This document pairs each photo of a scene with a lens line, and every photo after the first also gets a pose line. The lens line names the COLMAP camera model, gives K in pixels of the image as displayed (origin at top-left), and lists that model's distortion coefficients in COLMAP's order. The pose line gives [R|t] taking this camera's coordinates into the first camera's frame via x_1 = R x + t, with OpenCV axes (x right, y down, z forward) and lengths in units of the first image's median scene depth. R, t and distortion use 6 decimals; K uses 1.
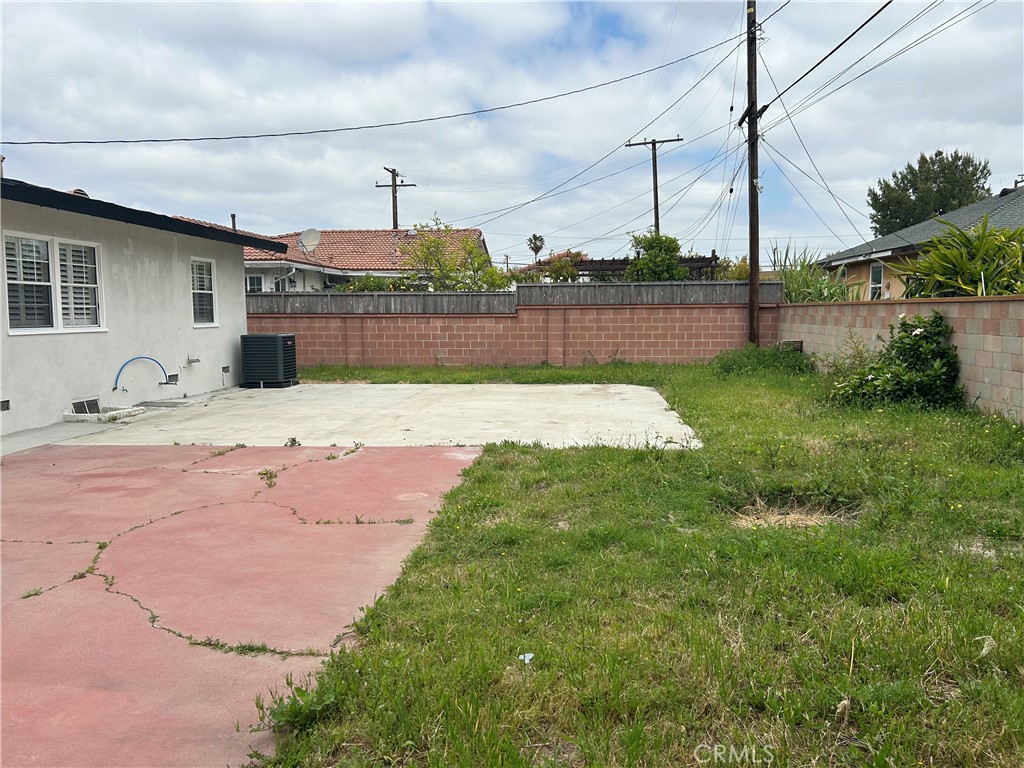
lens RADIAL K [[779.1, 0, 503.8], [0, 779.1, 427.2], [0, 0, 1]] dist [0.062071, -0.074366]
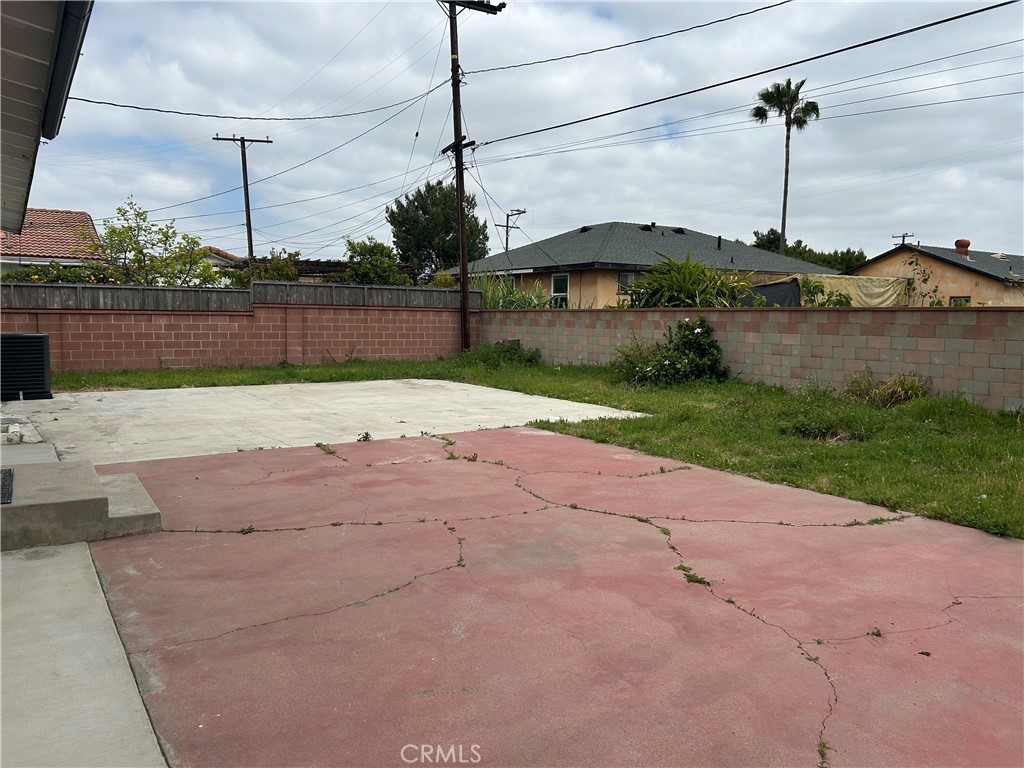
lens RADIAL K [[779.1, 0, 539.4], [0, 779.1, 417.2], [0, 0, 1]] dist [0.062071, -0.074366]
pose [[0.779443, -0.067302, 0.622848, -0.318301], [0.077159, 0.996956, 0.011168, -0.000135], [-0.621703, 0.039353, 0.782264, 0.028690]]
